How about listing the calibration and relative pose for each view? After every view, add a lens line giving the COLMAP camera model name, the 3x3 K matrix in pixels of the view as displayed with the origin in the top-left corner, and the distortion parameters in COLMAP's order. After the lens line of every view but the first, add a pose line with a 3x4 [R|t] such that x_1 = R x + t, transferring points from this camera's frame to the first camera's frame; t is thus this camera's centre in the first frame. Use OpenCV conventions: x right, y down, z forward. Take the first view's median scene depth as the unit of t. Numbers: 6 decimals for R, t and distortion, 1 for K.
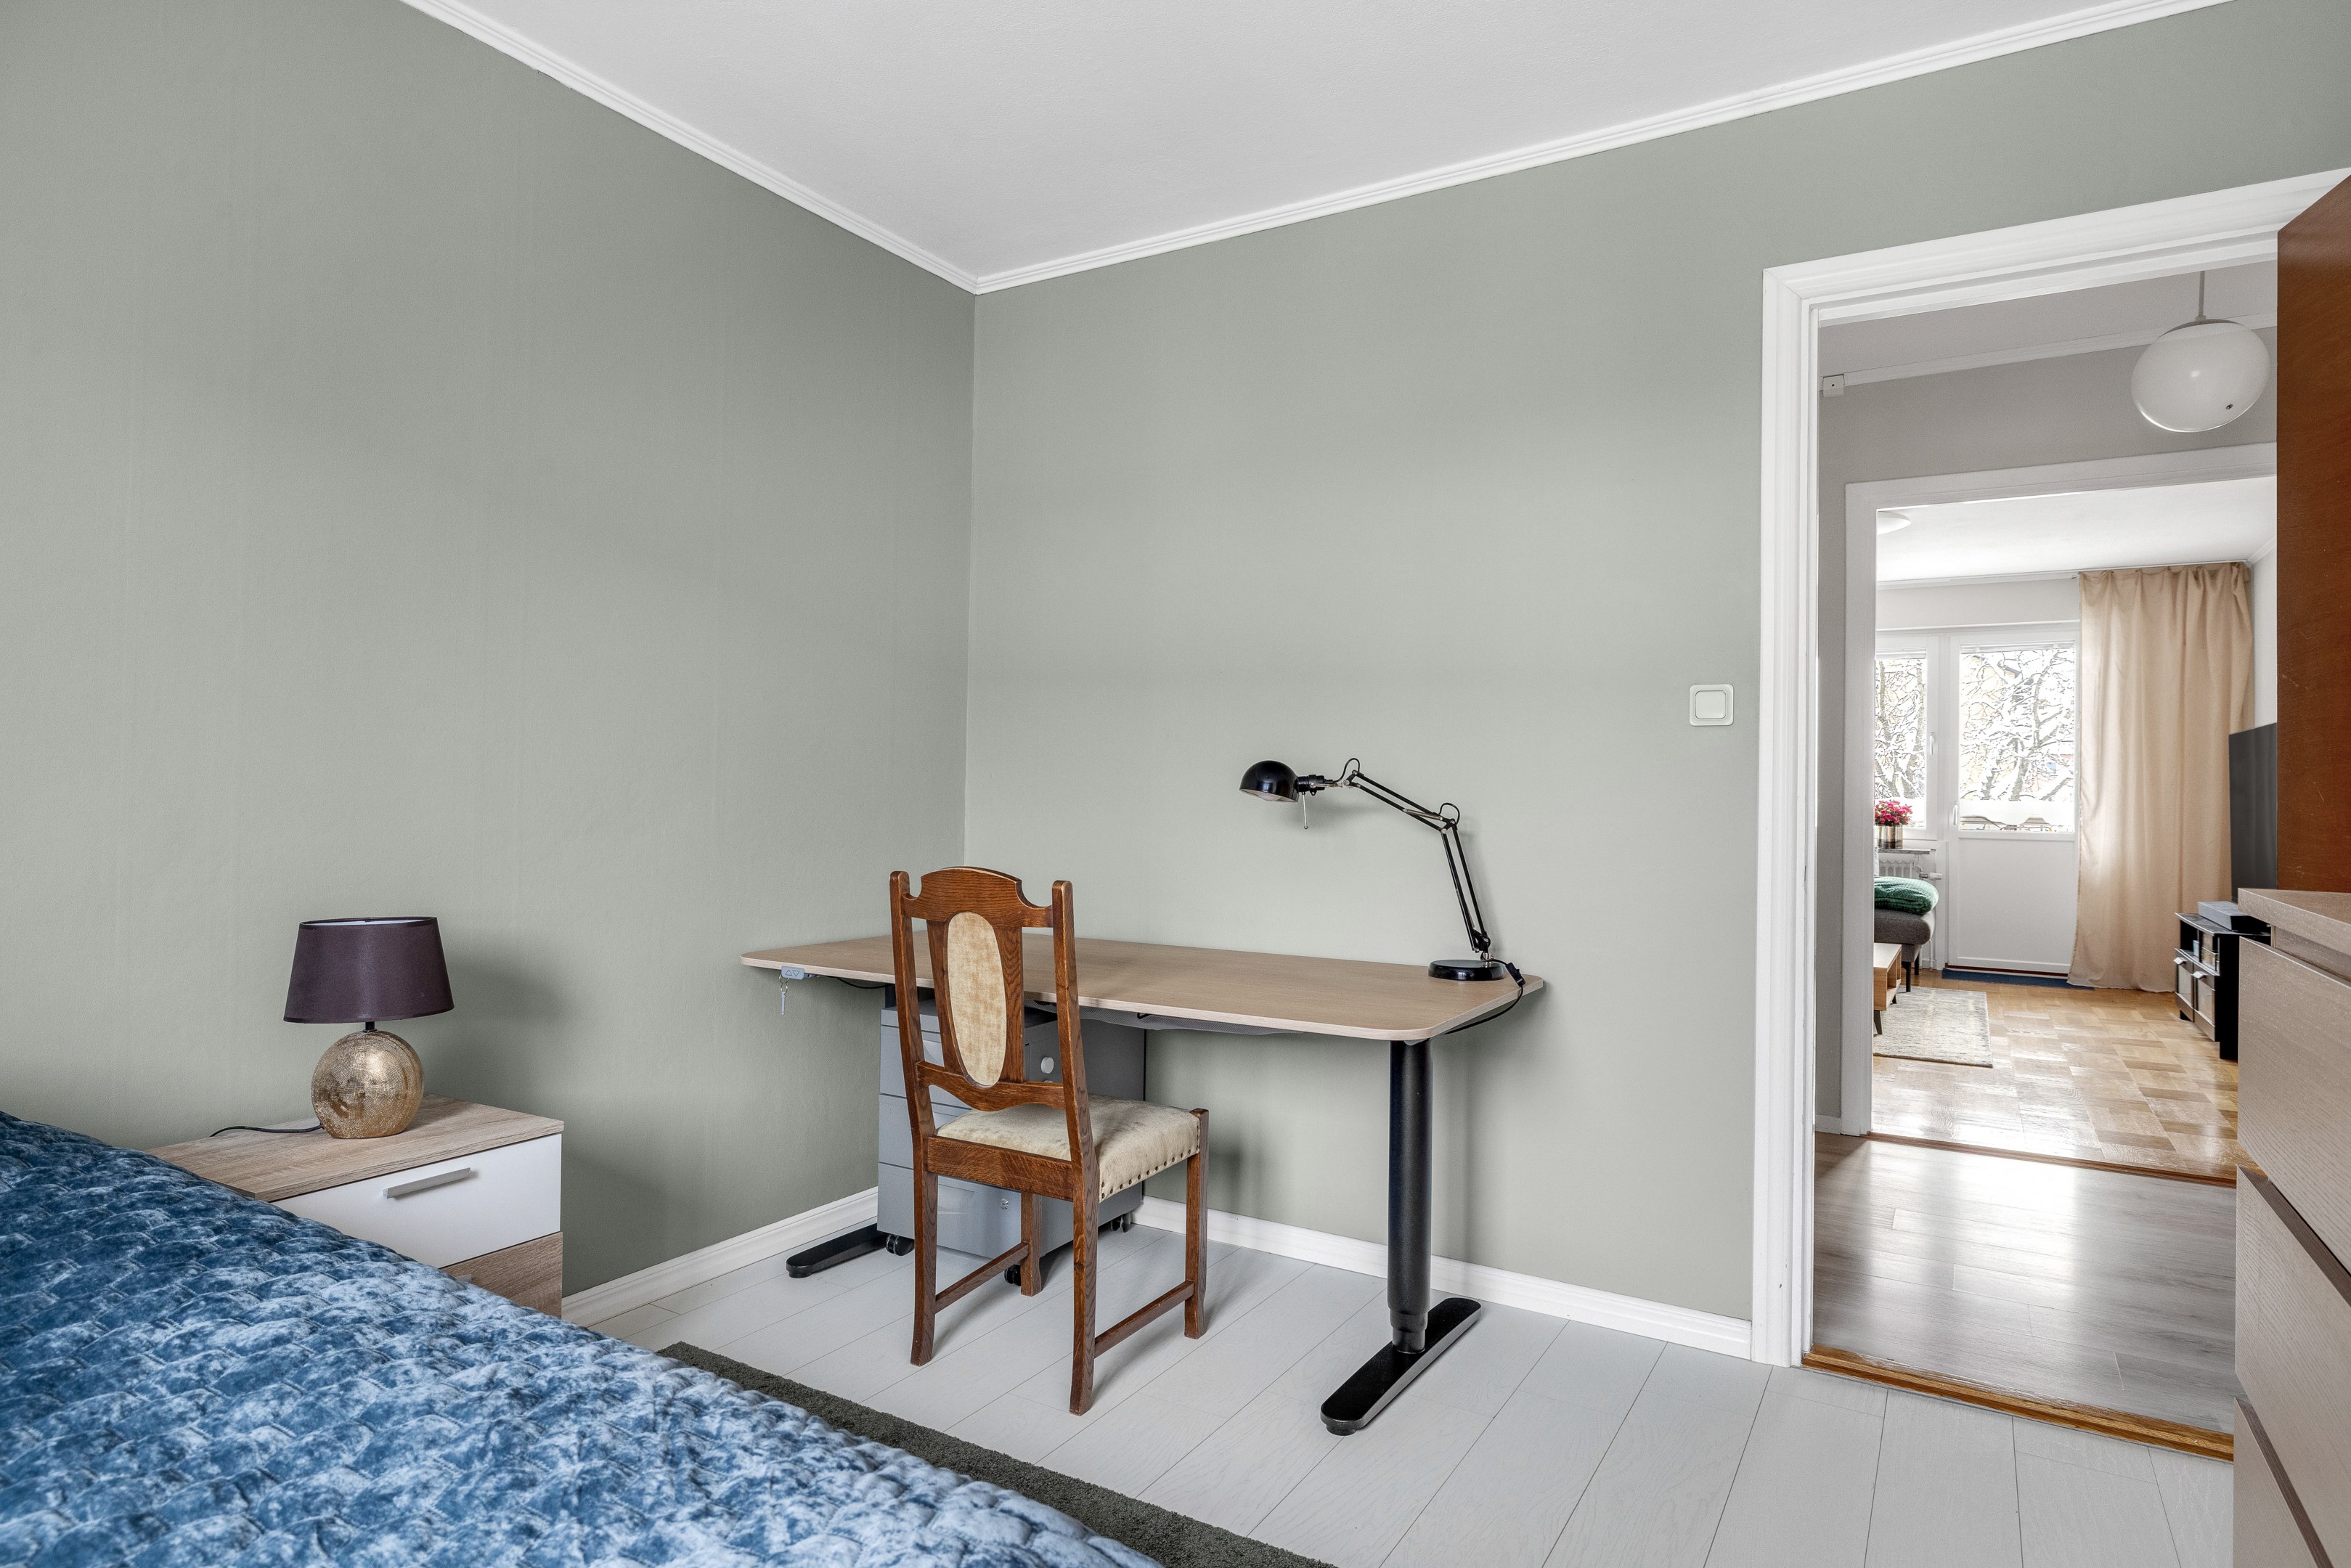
lens RADIAL K [[1350.4, 0, 1138.7], [0, 1350.4, 785.2], [0, 0, 1]] dist [-0.006425, 0.005192]
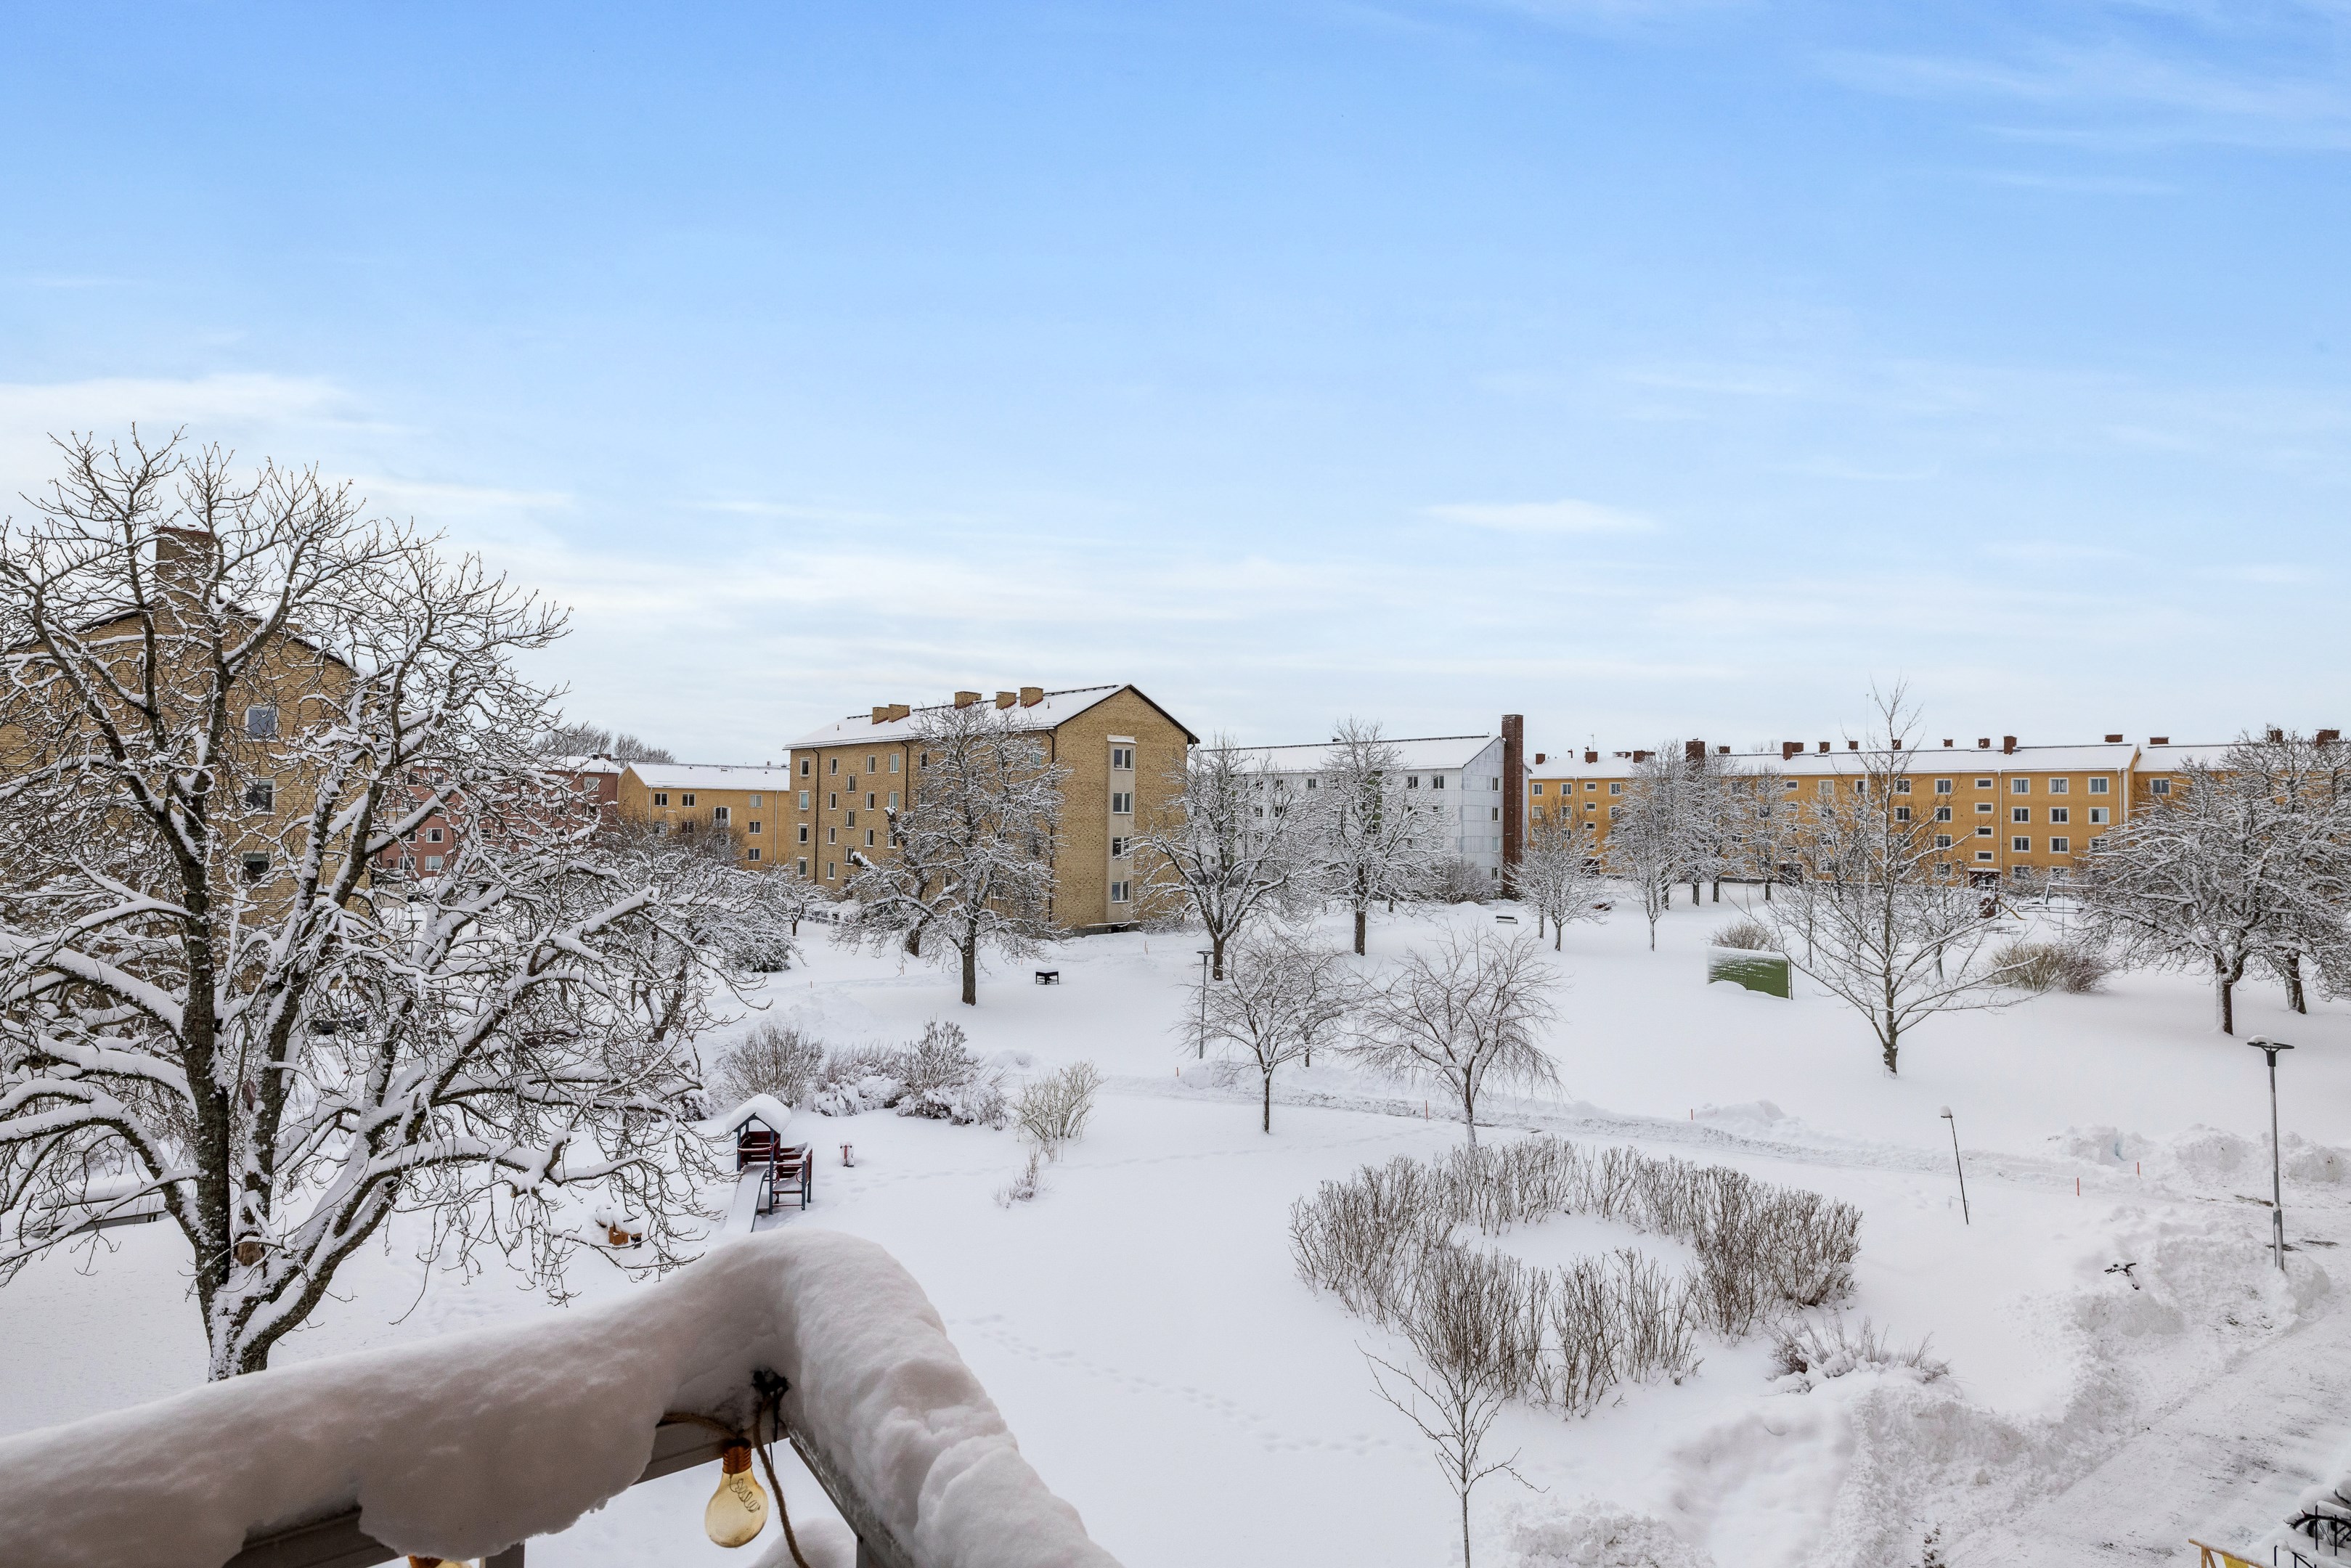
lens RADIAL K [[1084.0, 0, 1159.0], [0, 1084.0, 782.0], [0, 0, 1]] dist [-0.001663, 0.000700]
pose [[0.363957, 0.016378, 0.931272, 0.671998], [-0.008913, 0.999861, -0.014101, -0.036263], [-0.931373, -0.003168, 0.364052, 0.996217]]
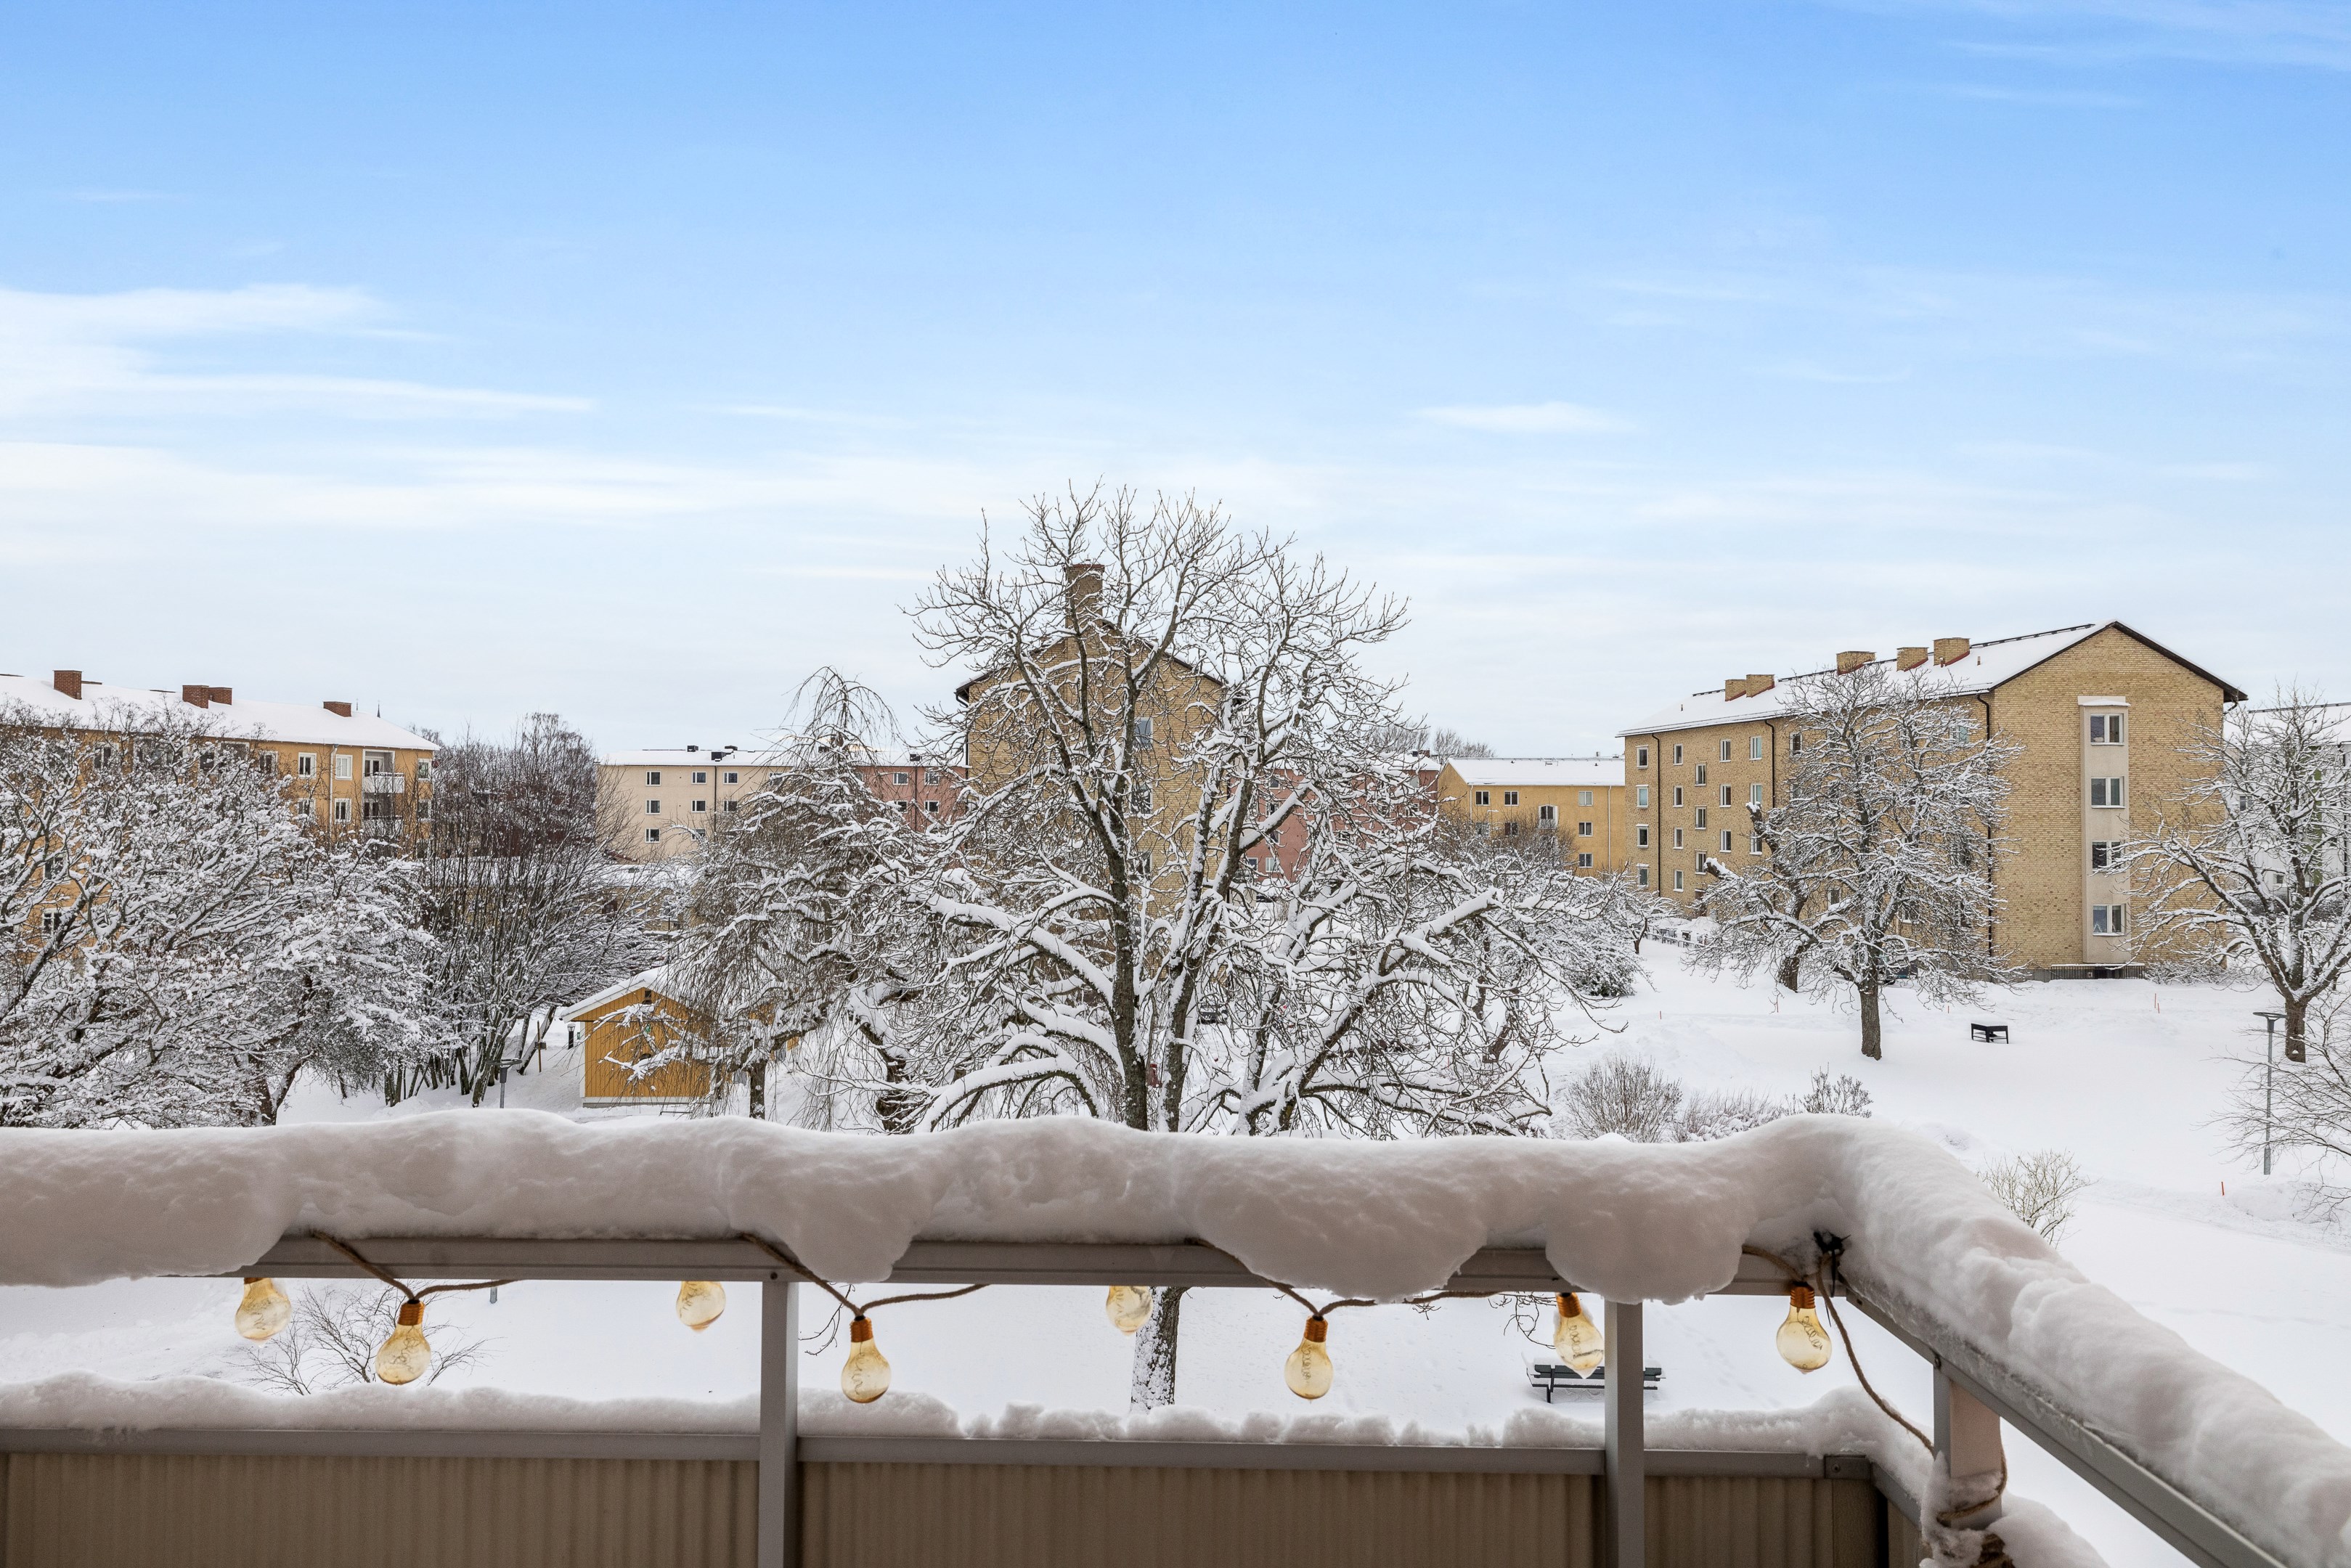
lens RADIAL K [[1296.3, 0, 1199.3], [0, 1296.3, 772.9], [0, 0, 1]] dist [0.003898, -0.002310]
pose [[0.849231, 0.001106, 0.528020, 0.618416], [0.008889, 0.999826, -0.016390, -0.030525], [-0.527946, 0.018613, 0.849074, 0.981055]]
